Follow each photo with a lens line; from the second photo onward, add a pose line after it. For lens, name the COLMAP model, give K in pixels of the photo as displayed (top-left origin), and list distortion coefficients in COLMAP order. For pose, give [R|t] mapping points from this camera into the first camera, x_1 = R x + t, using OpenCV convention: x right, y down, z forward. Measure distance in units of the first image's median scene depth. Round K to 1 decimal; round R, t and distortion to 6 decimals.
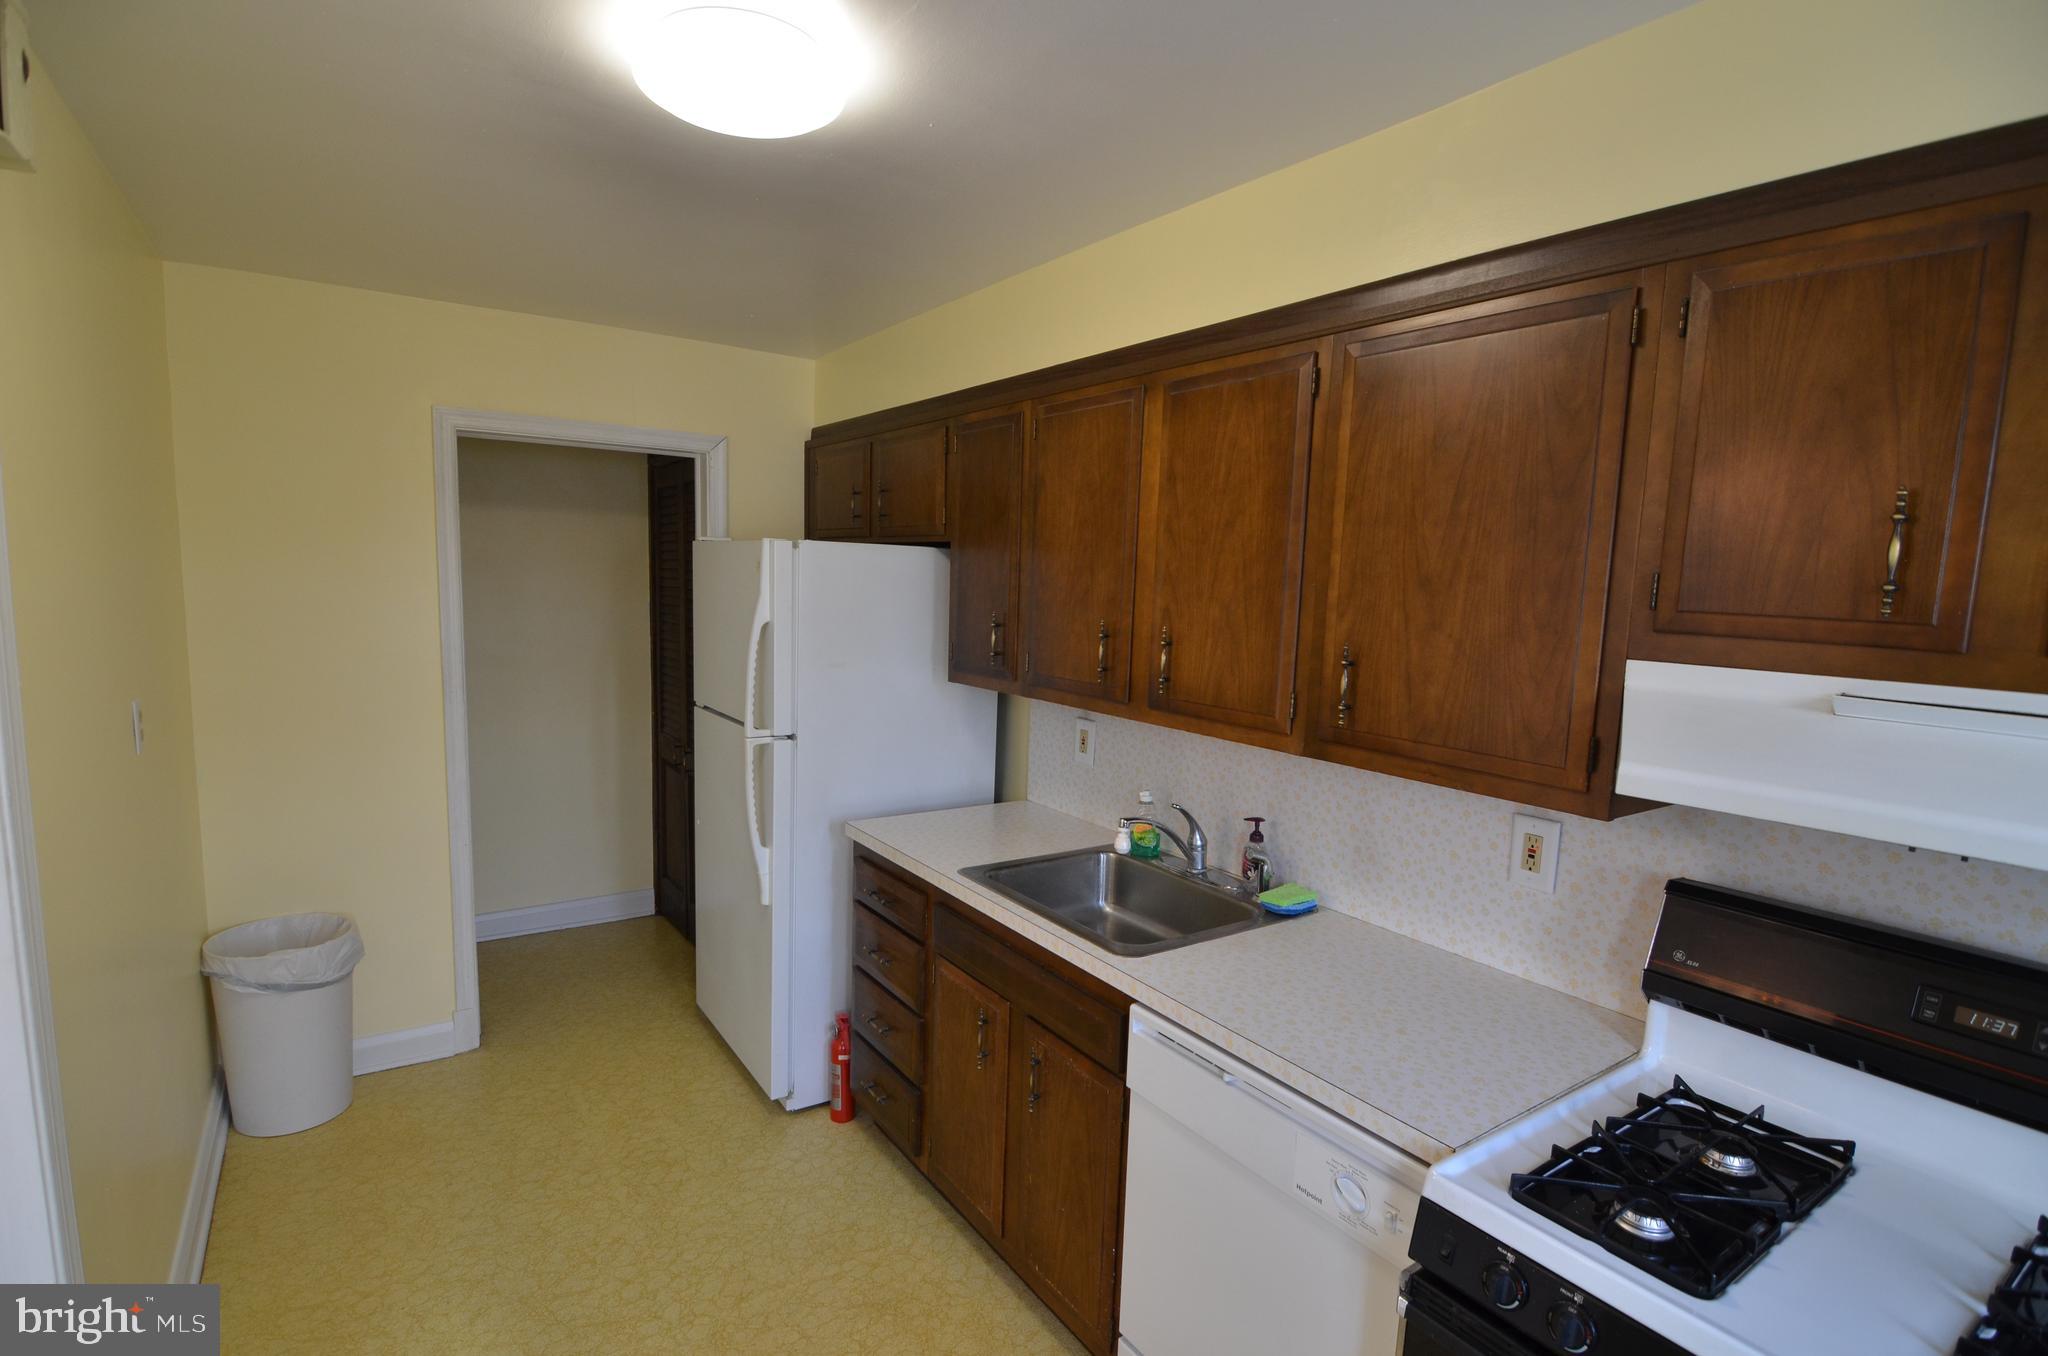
lens RADIAL K [[973.0, 0, 1015.8], [0, 973.0, 692.9], [0, 0, 1]] dist [-0.016186, -0.003245]
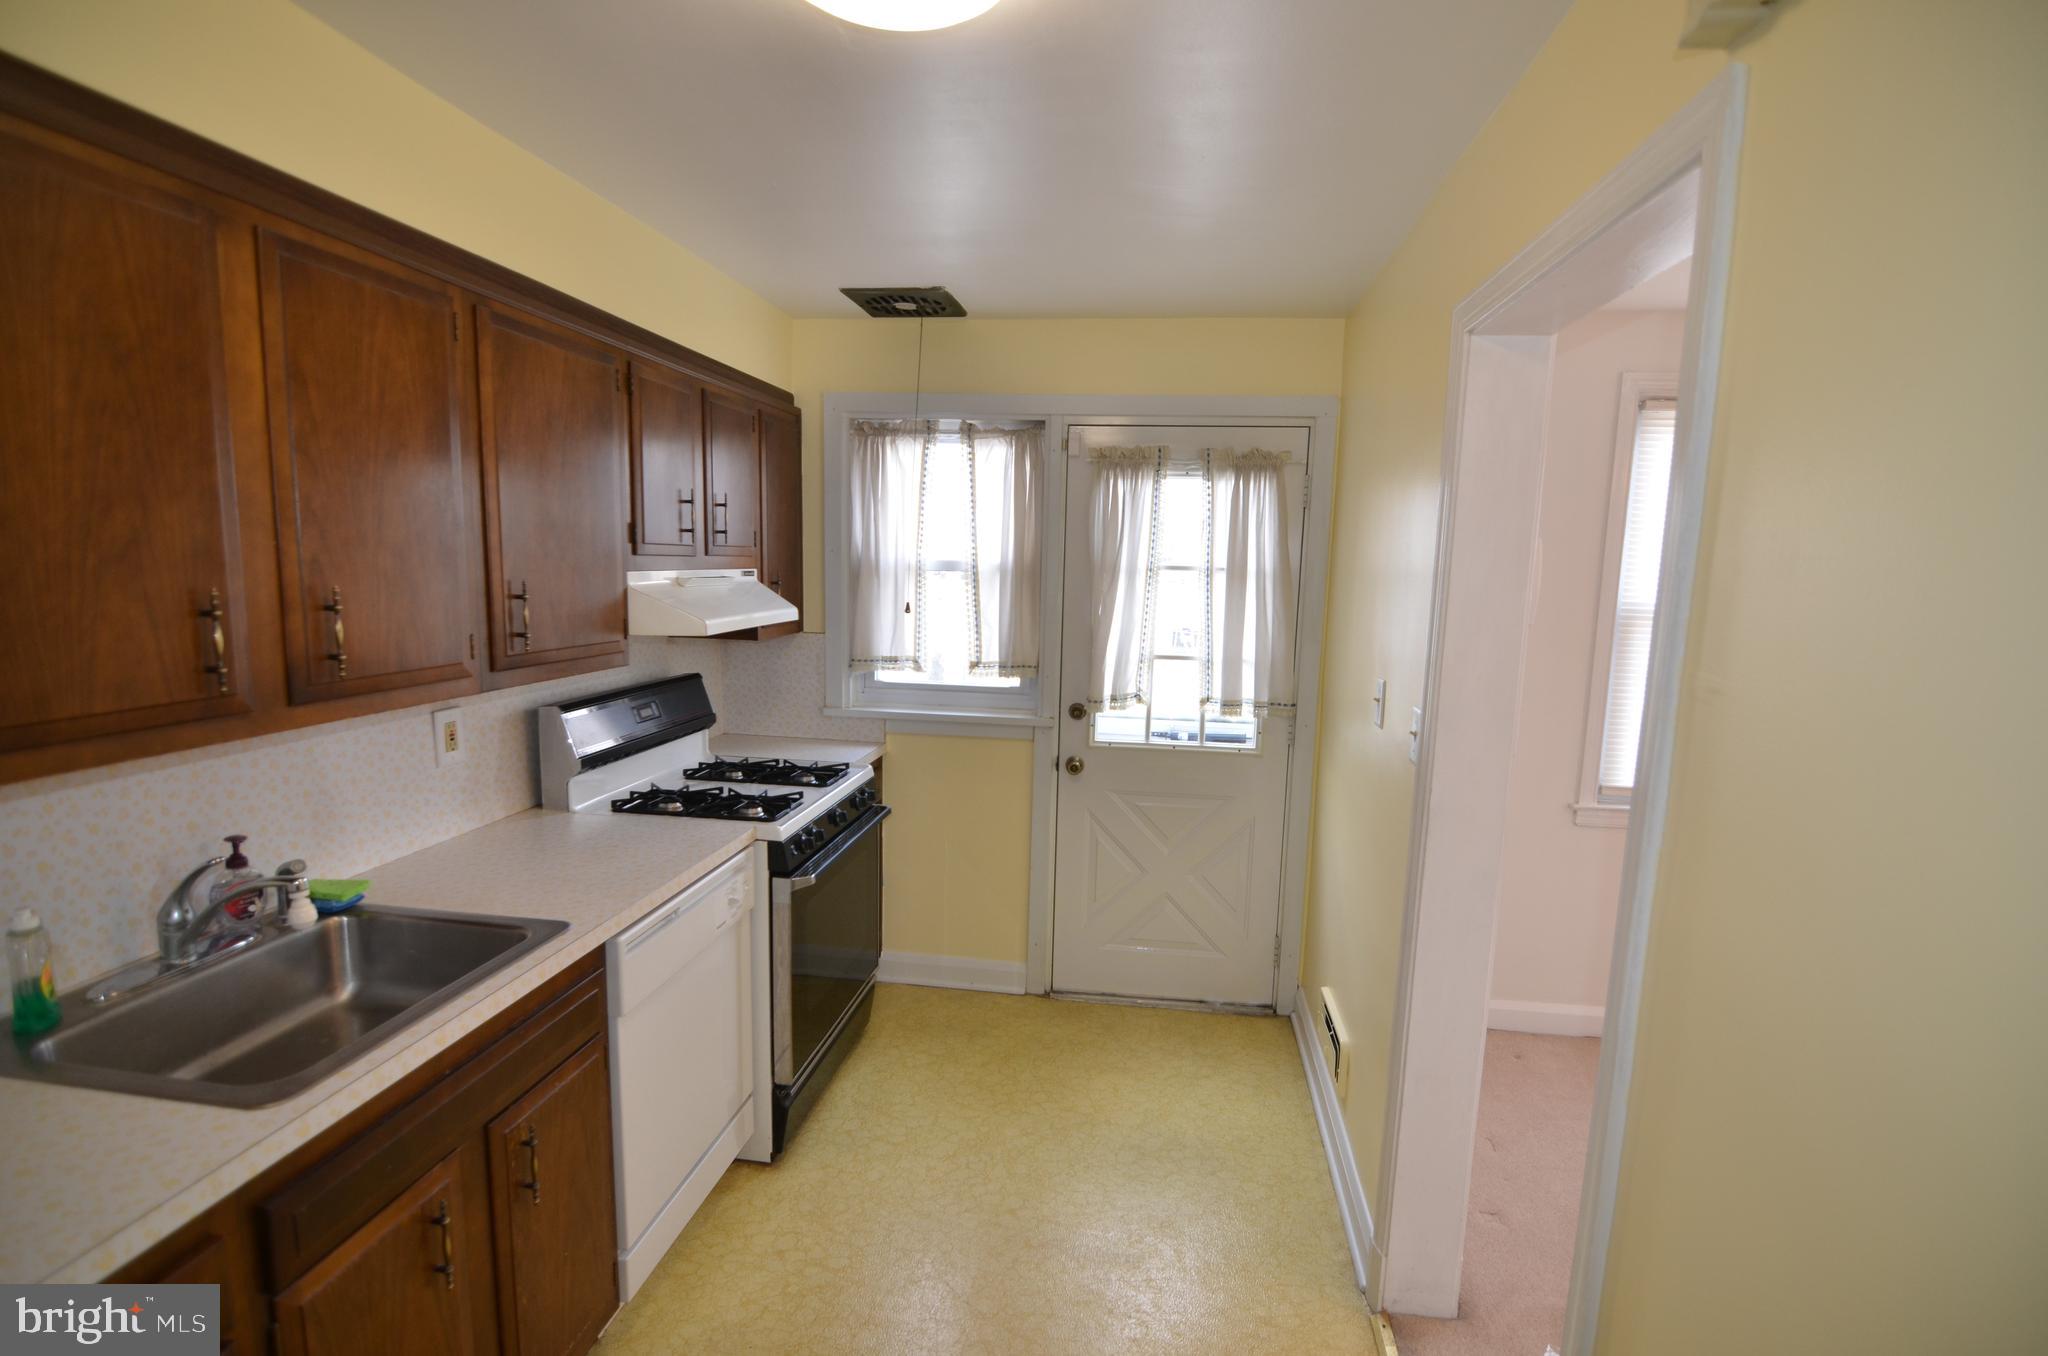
lens RADIAL K [[973.0, 0, 1024.2], [0, 973.0, 681.6], [0, 0, 1]] dist [-0.016186, -0.003245]
pose [[-0.734008, -0.130606, 0.666464, -0.771900], [0.041774, 0.970793, 0.236252, -0.155947], [-0.677854, 0.201252, -0.707115, 1.245143]]
